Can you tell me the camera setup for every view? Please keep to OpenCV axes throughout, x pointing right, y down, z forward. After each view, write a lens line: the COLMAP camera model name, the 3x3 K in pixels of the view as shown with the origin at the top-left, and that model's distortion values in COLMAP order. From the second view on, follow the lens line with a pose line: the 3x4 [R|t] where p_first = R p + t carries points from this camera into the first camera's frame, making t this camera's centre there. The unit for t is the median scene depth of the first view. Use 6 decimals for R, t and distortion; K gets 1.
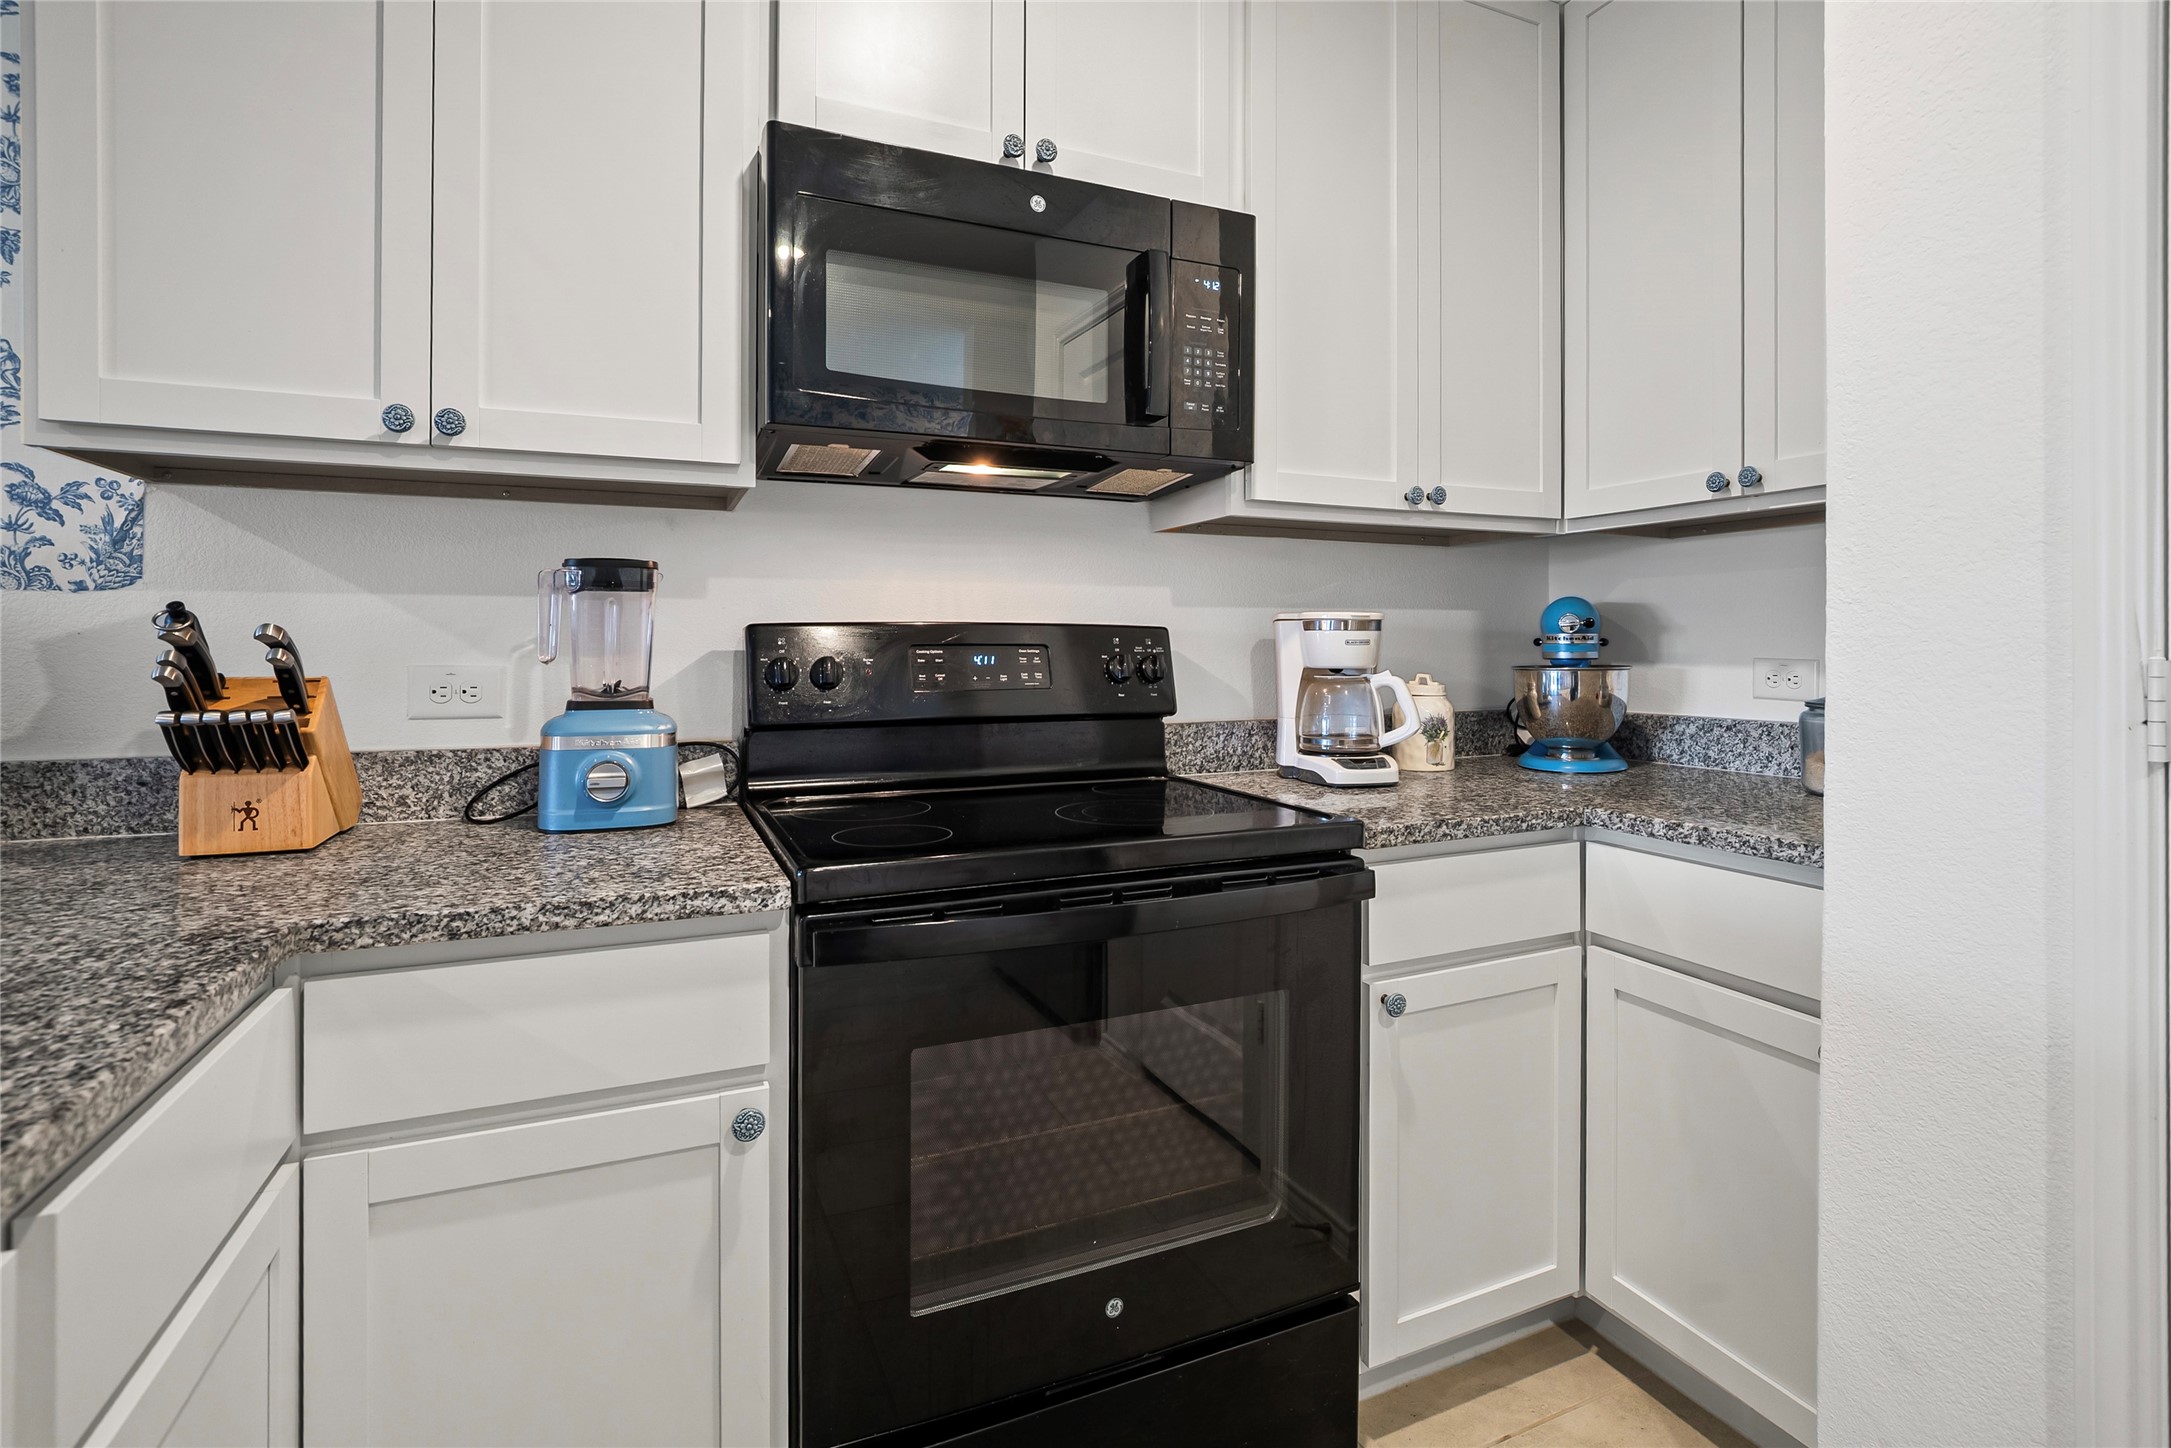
lens RADIAL K [[1026.5, 0, 1095.5], [0, 1026.5, 643.2], [0, 0, 1]] dist [-0.012832, 0.000586]
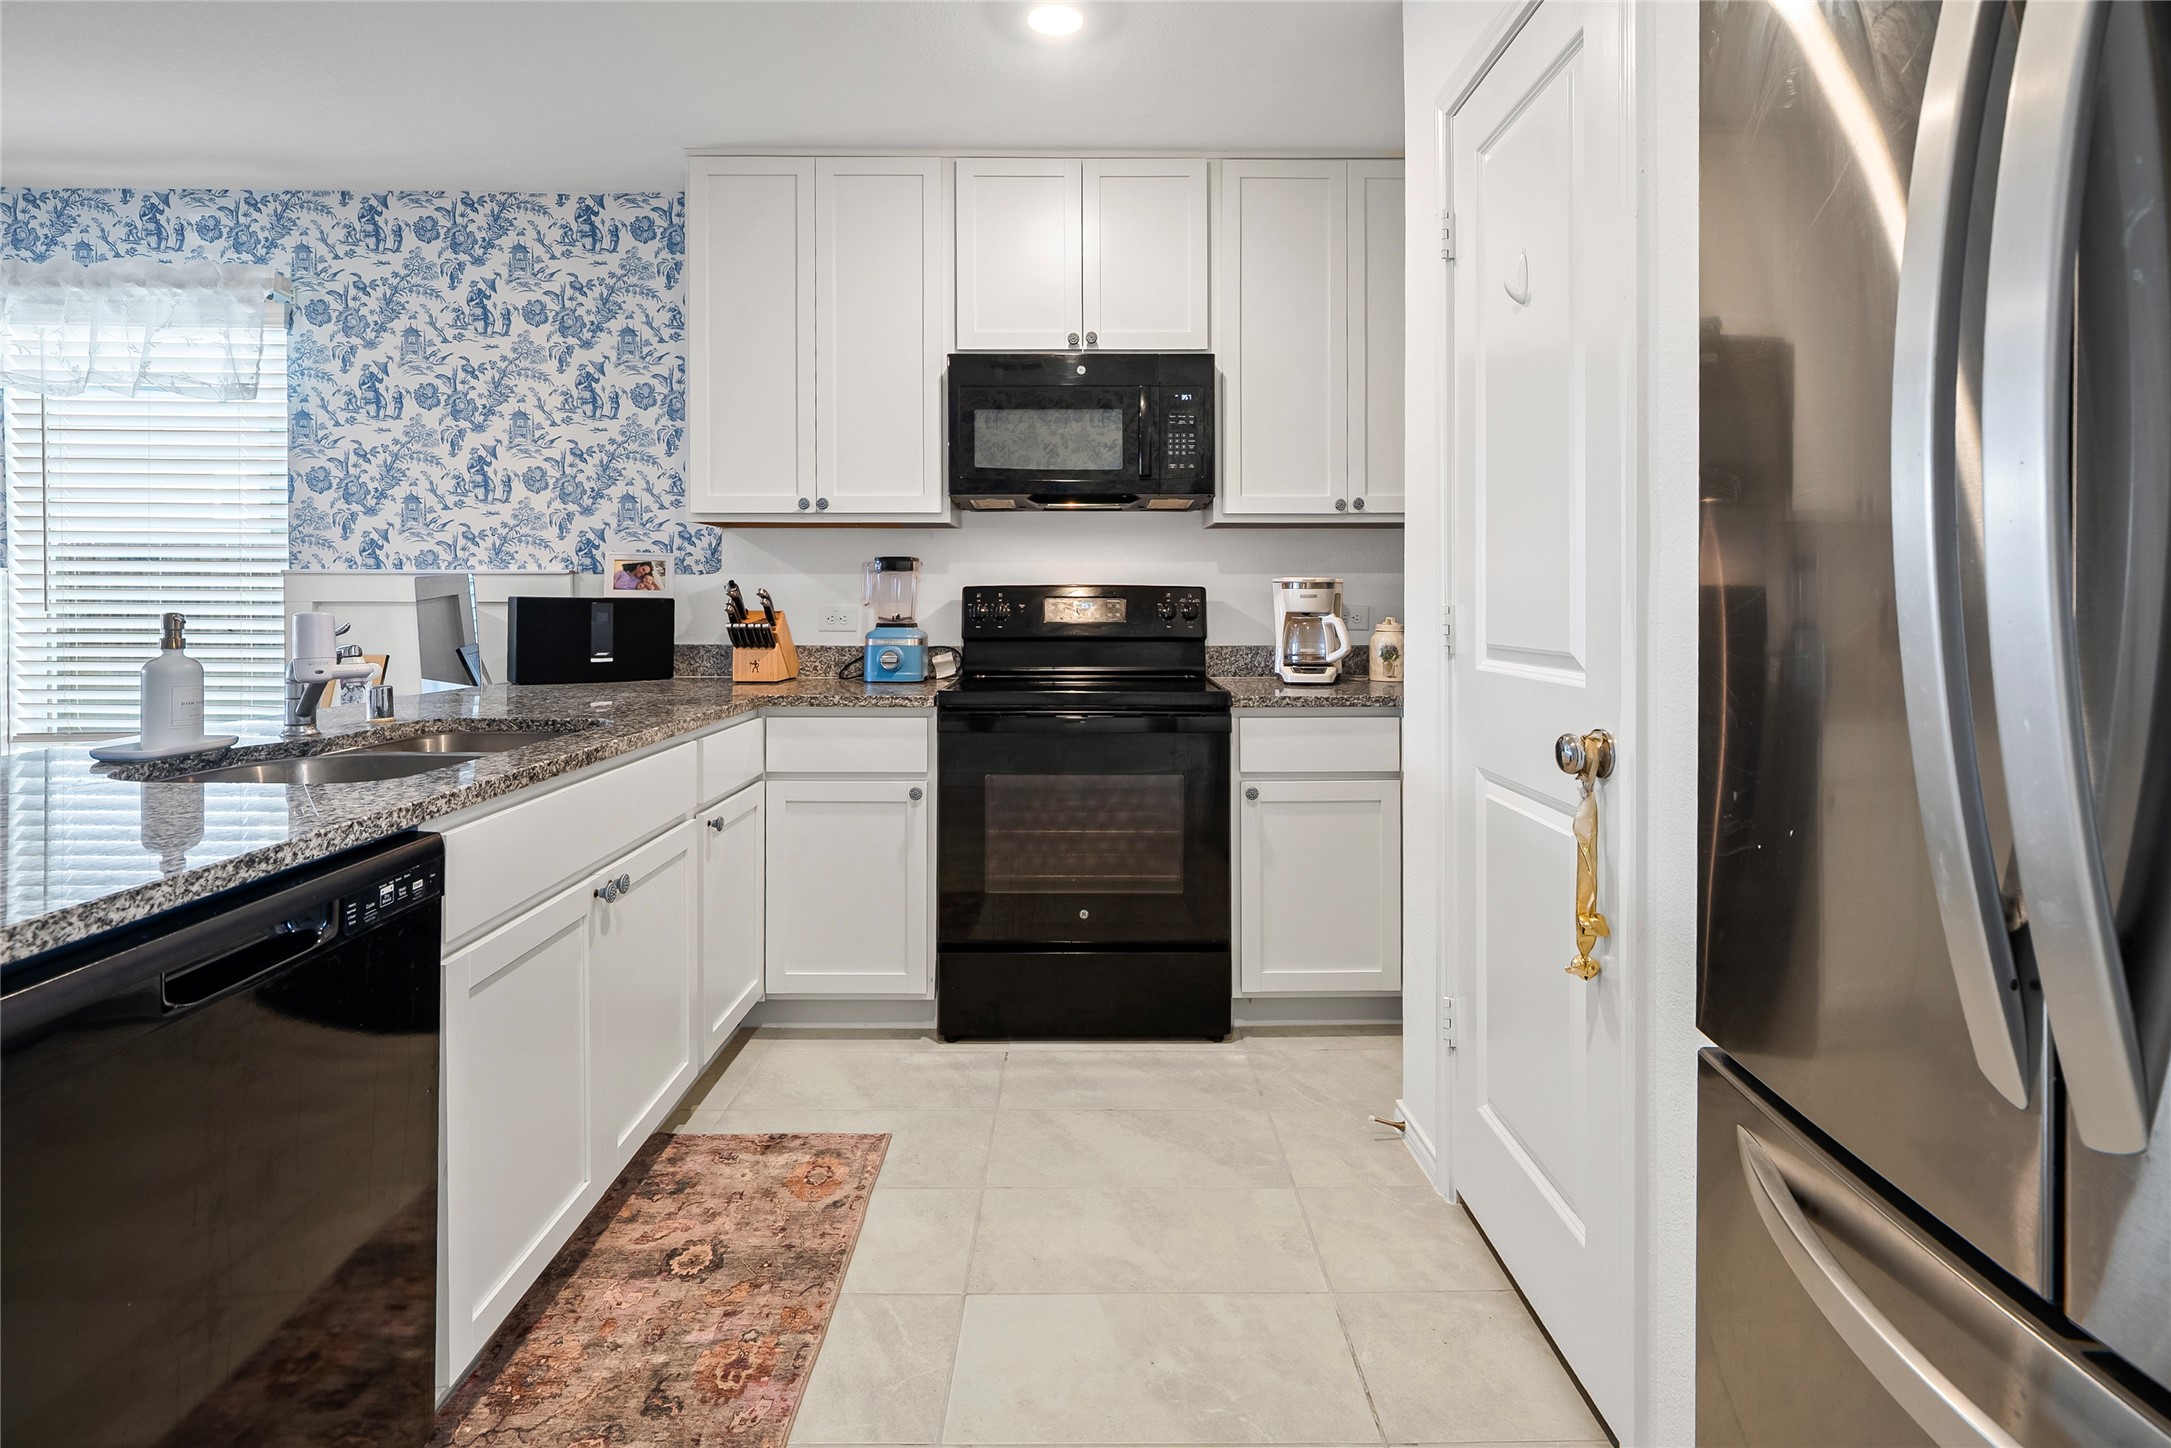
lens RADIAL K [[1030.1, 0, 1094.9], [0, 1030.1, 605.6], [0, 0, 1]] dist [-0.017722, 0.009295]
pose [[0.918172, 0.005166, -0.396147, 0.737269], [-0.001057, 0.999943, 0.010590, -0.003637], [0.396180, -0.009305, 0.918126, -0.778960]]
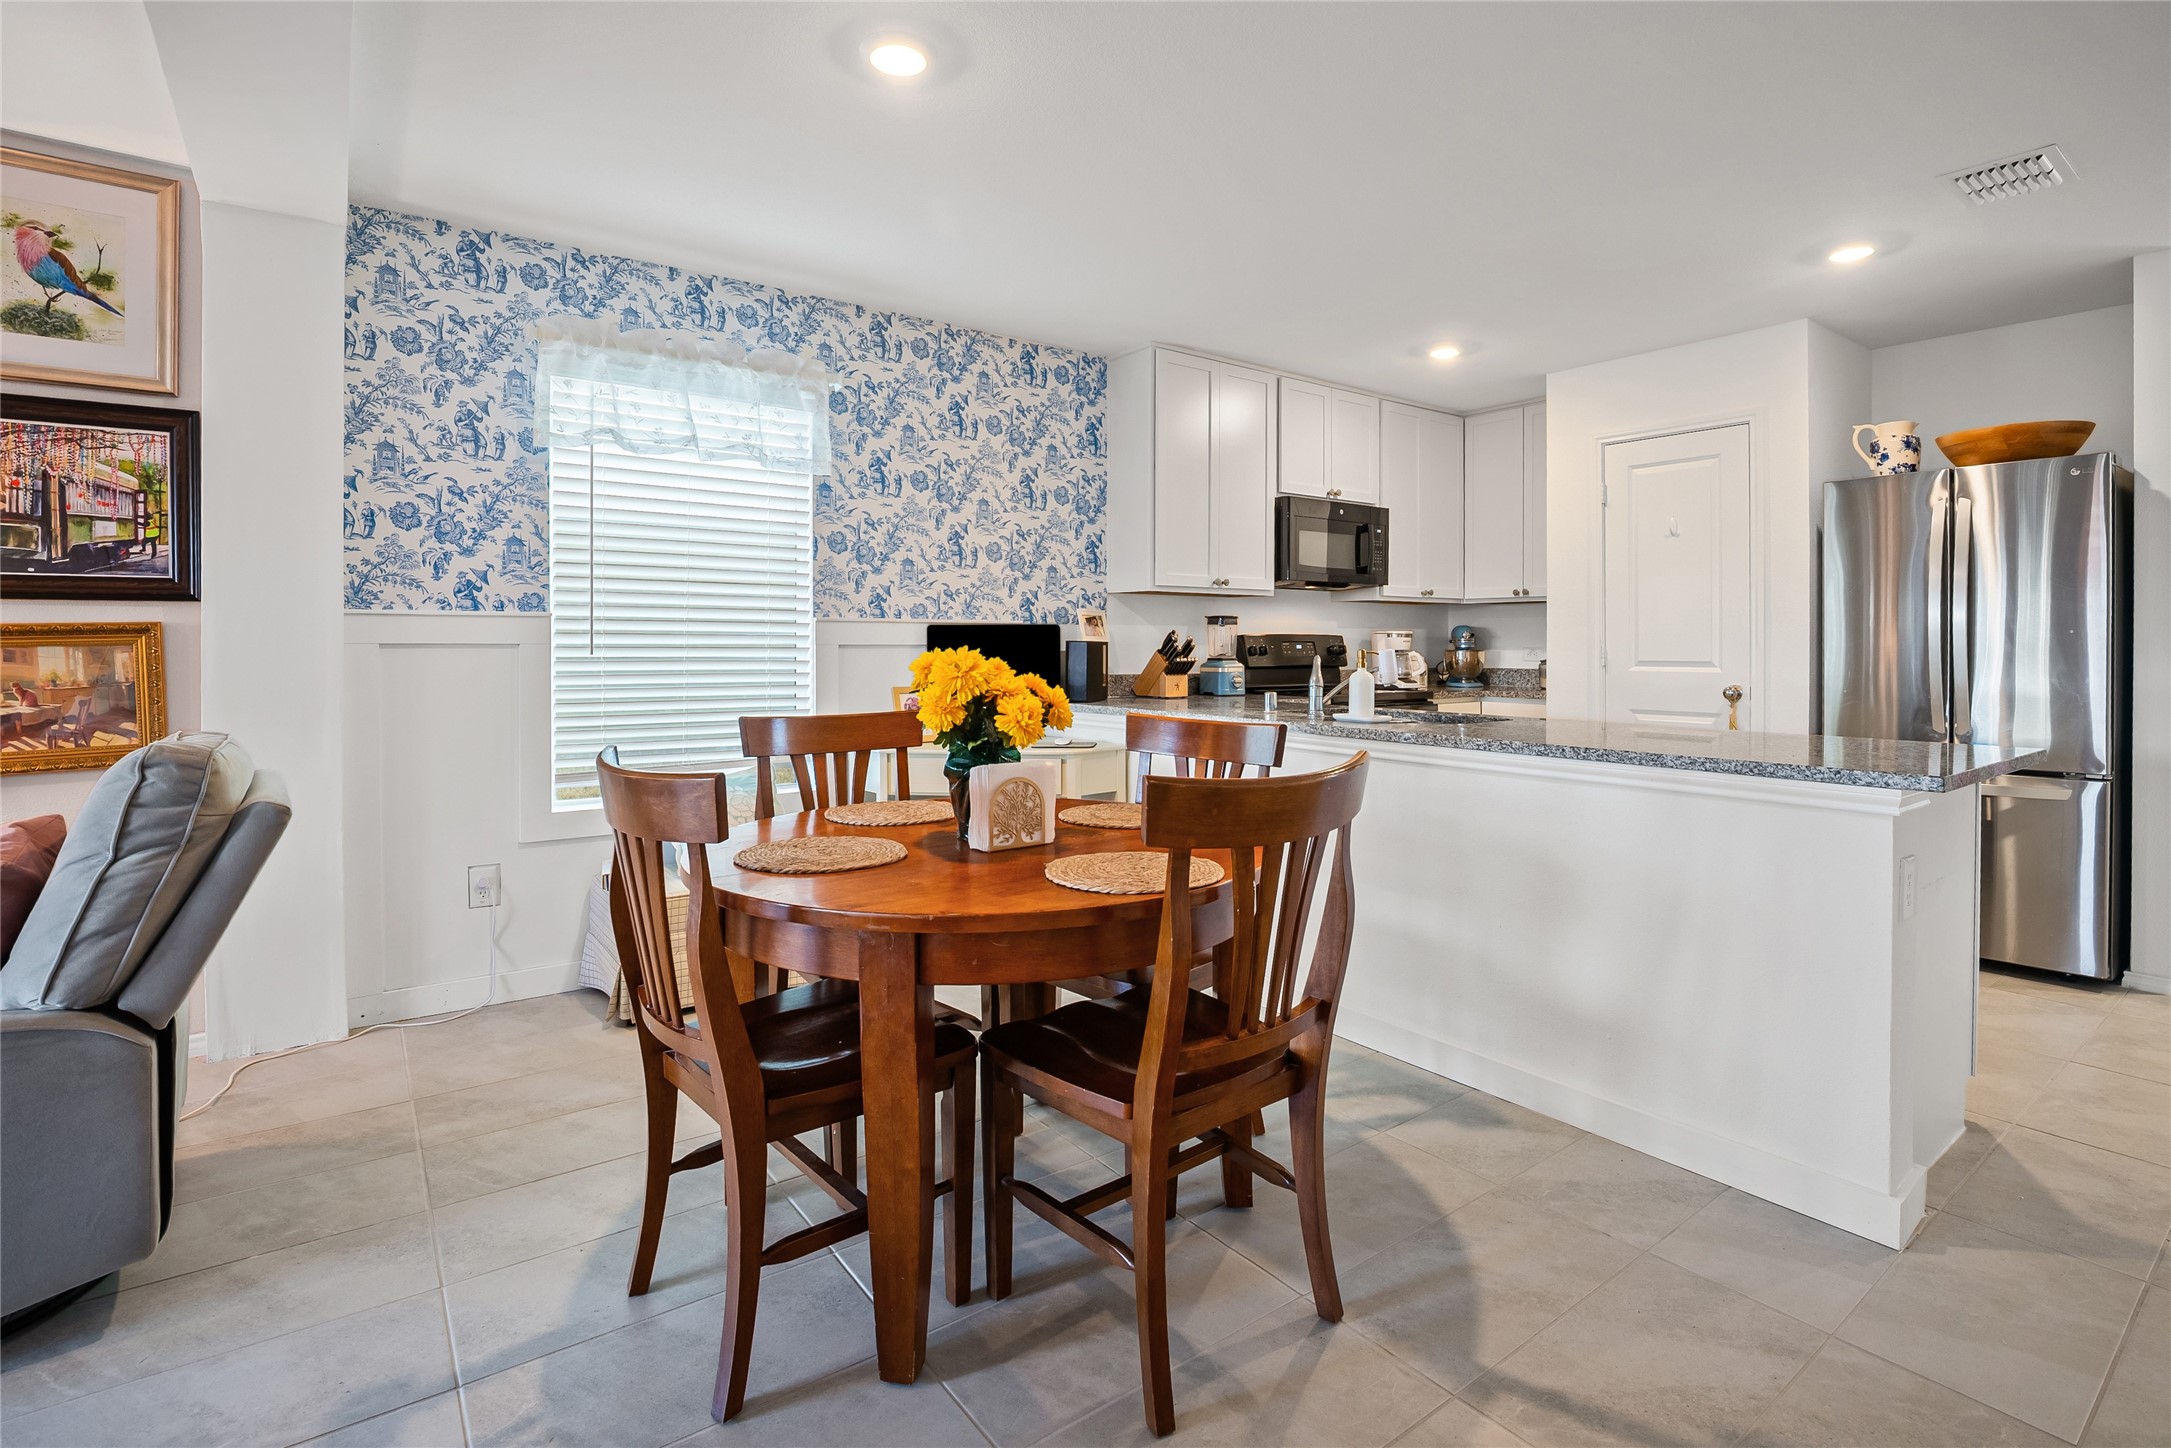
lens RADIAL K [[1026.5, 0, 1095.5], [0, 1026.5, 643.2], [0, 0, 1]] dist [-0.012832, 0.000586]
pose [[0.977514, 0.001965, 0.210859, -1.537533], [-0.002161, 0.999997, 0.000699, 0.005694], [-0.210857, -0.001139, 0.977516, -2.107707]]
